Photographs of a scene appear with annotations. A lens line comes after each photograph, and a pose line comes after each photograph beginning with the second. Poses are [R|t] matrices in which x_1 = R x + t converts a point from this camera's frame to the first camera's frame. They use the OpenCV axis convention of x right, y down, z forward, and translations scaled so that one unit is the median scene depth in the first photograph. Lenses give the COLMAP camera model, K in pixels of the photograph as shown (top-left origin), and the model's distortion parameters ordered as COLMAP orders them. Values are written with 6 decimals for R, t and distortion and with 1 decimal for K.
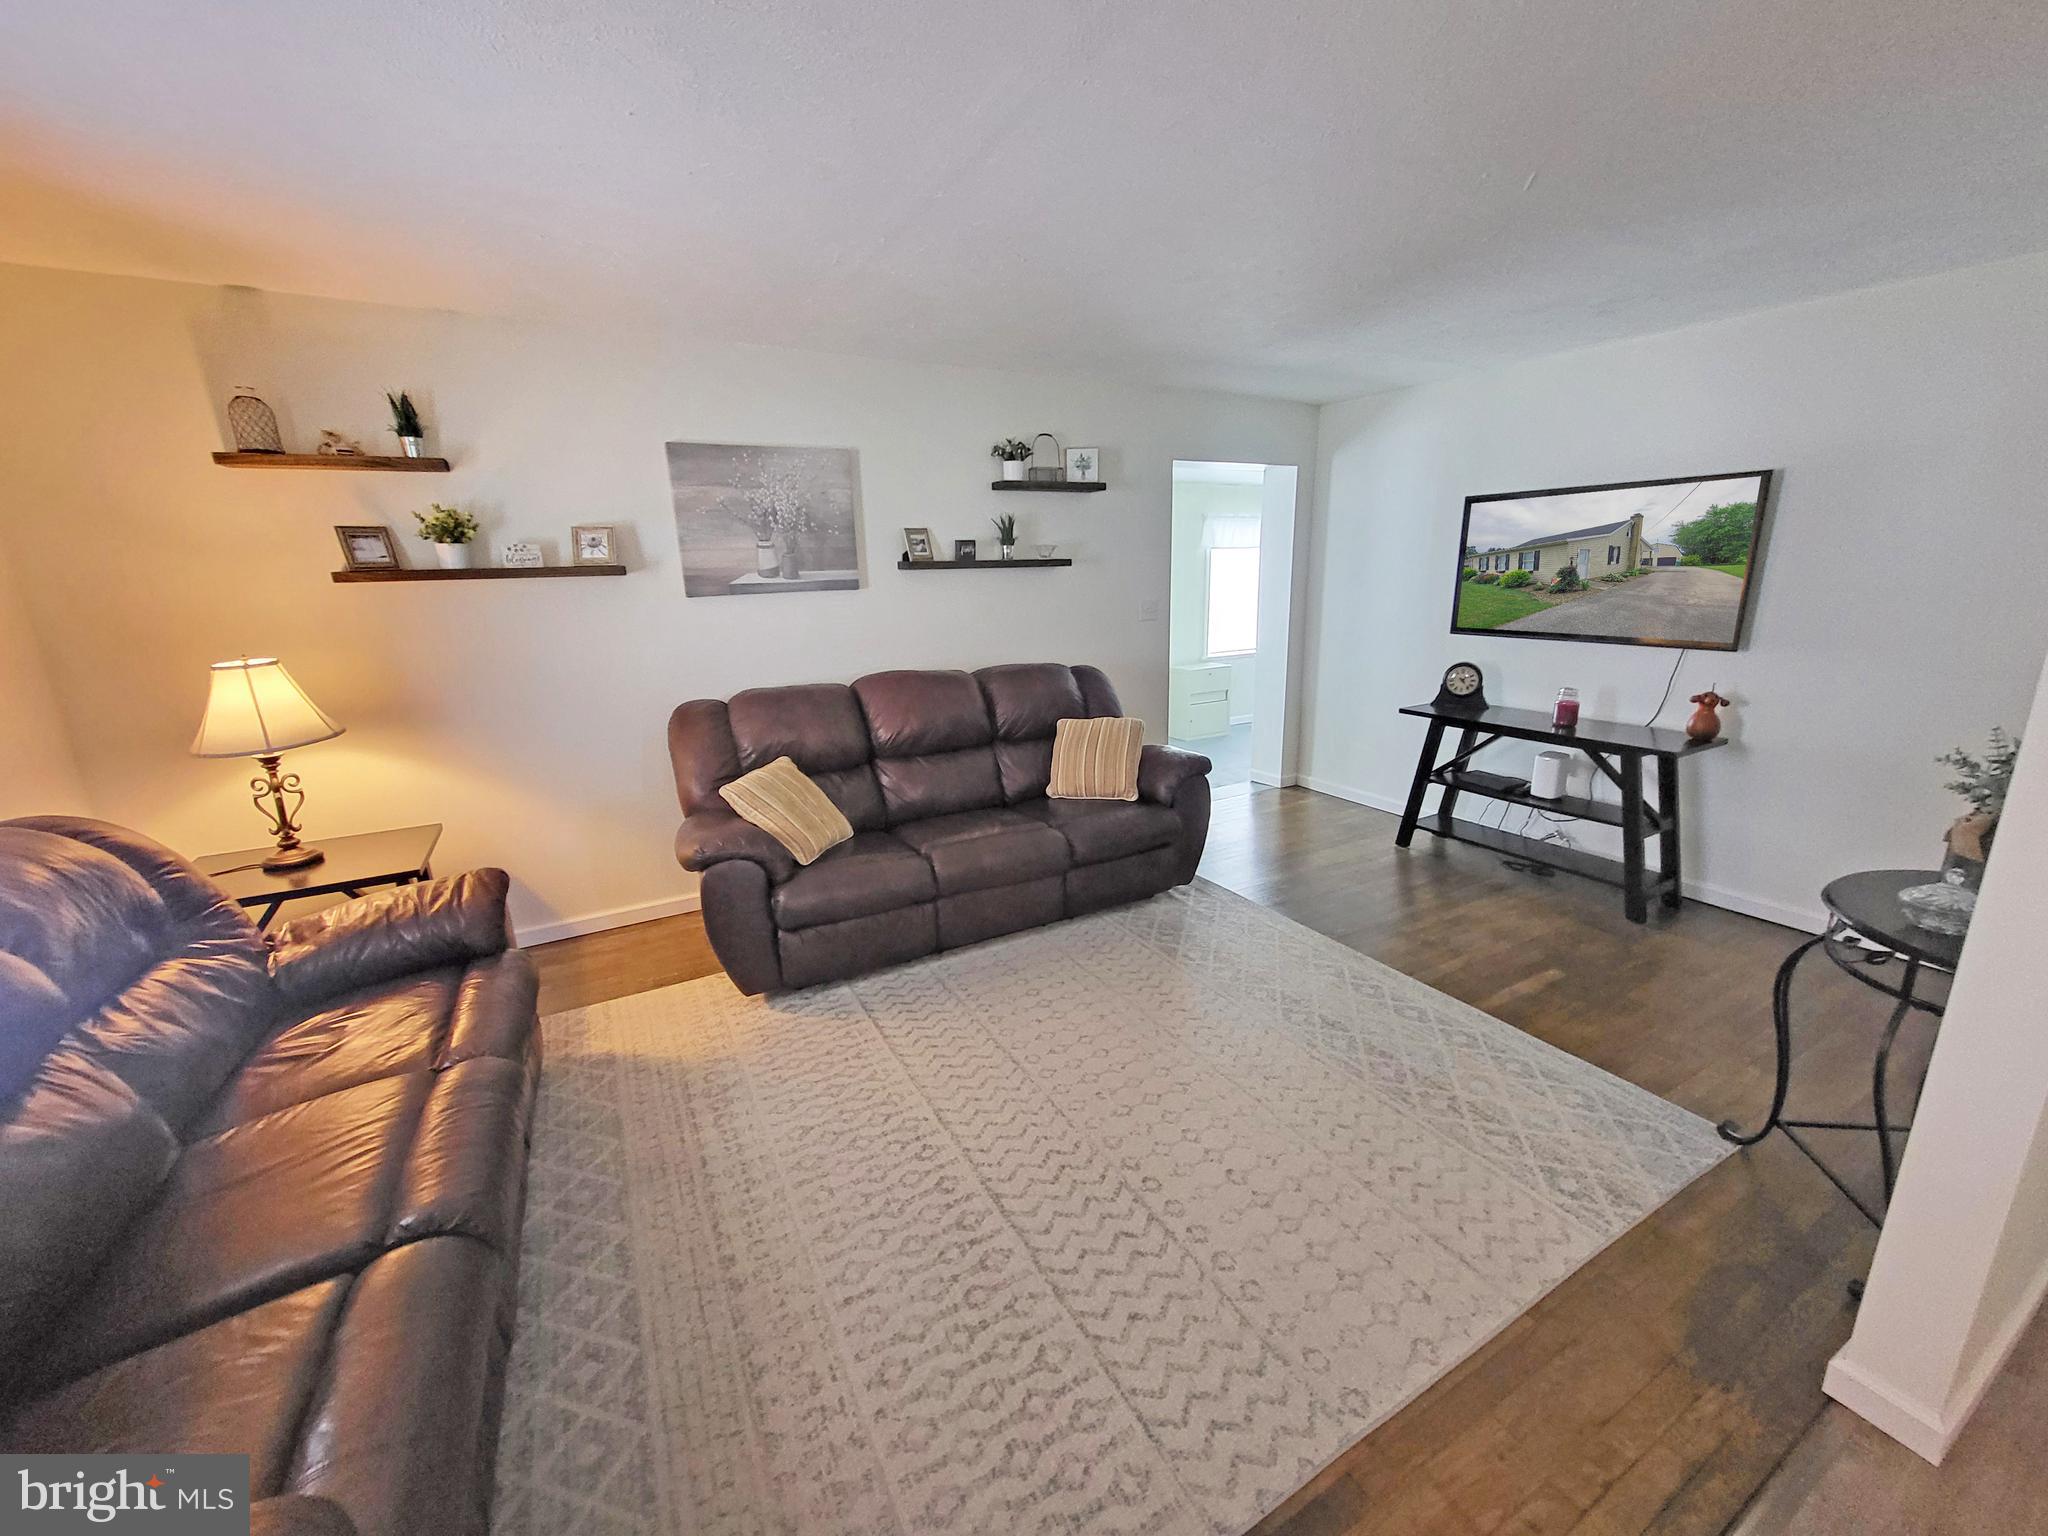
lens RADIAL K [[805.1, 0, 1020.3], [0, 805.1, 774.7], [0, 0, 1]] dist [0.006637, -0.000617]
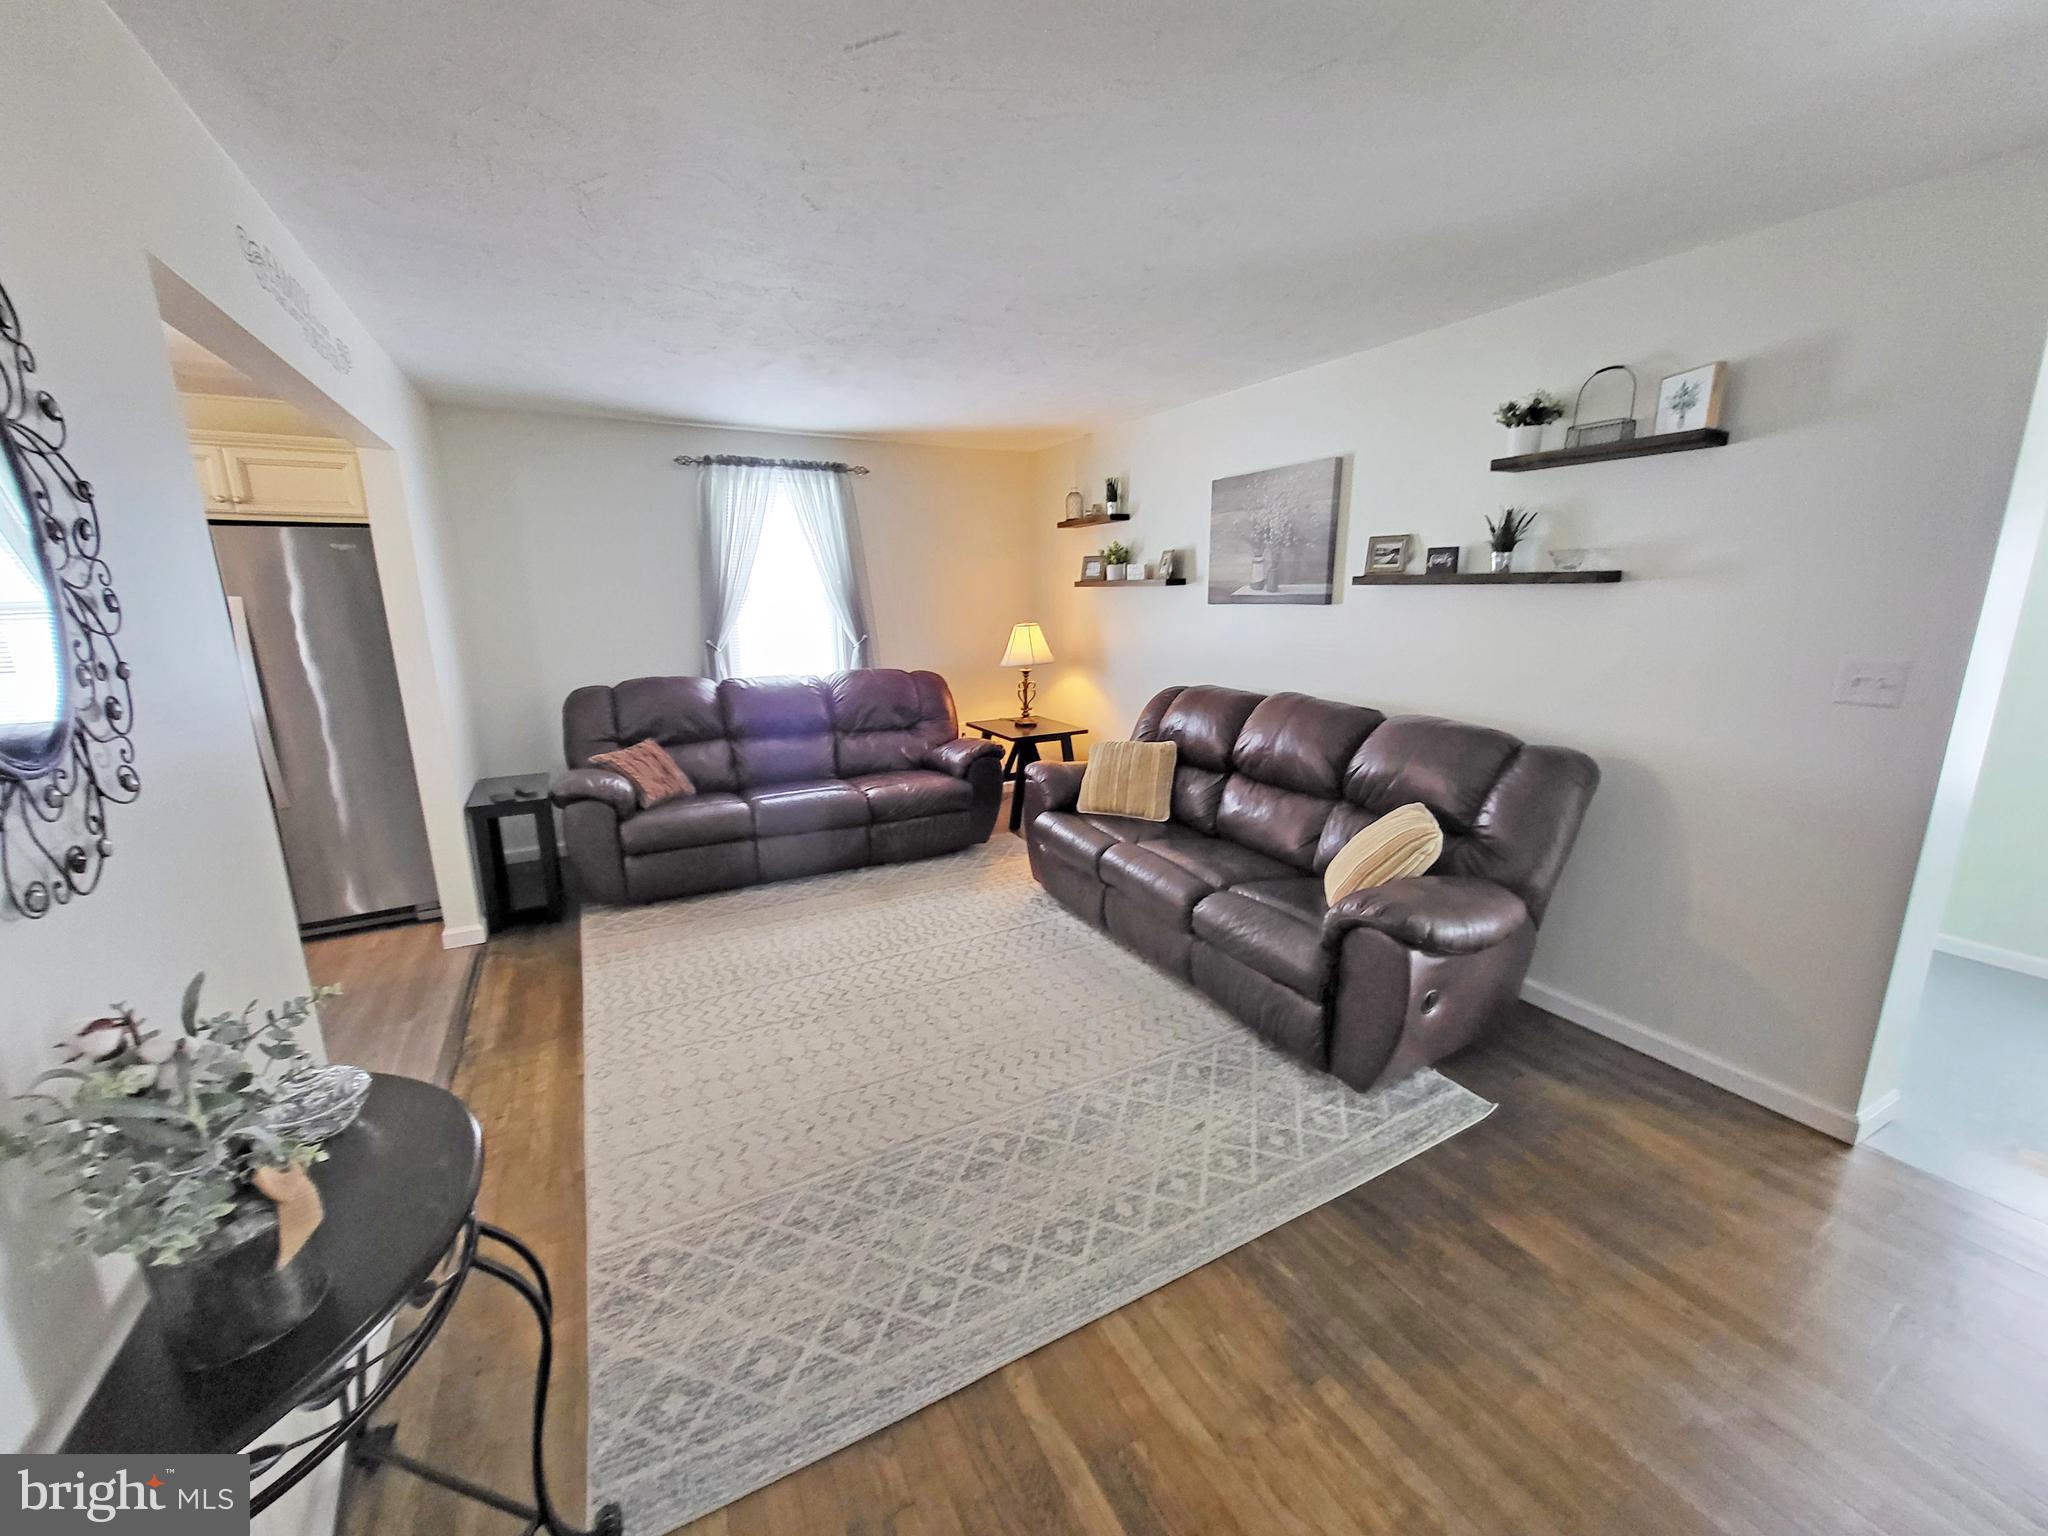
lens RADIAL K [[805.1, 0, 1010.6], [0, 805.1, 771.3], [0, 0, 1]] dist [0.006637, -0.000617]
pose [[-0.028127, 0.242827, -0.969662, 0.843147], [-0.245989, 0.938533, 0.242167, -0.202919], [0.968864, 0.245337, 0.033335, 0.723944]]
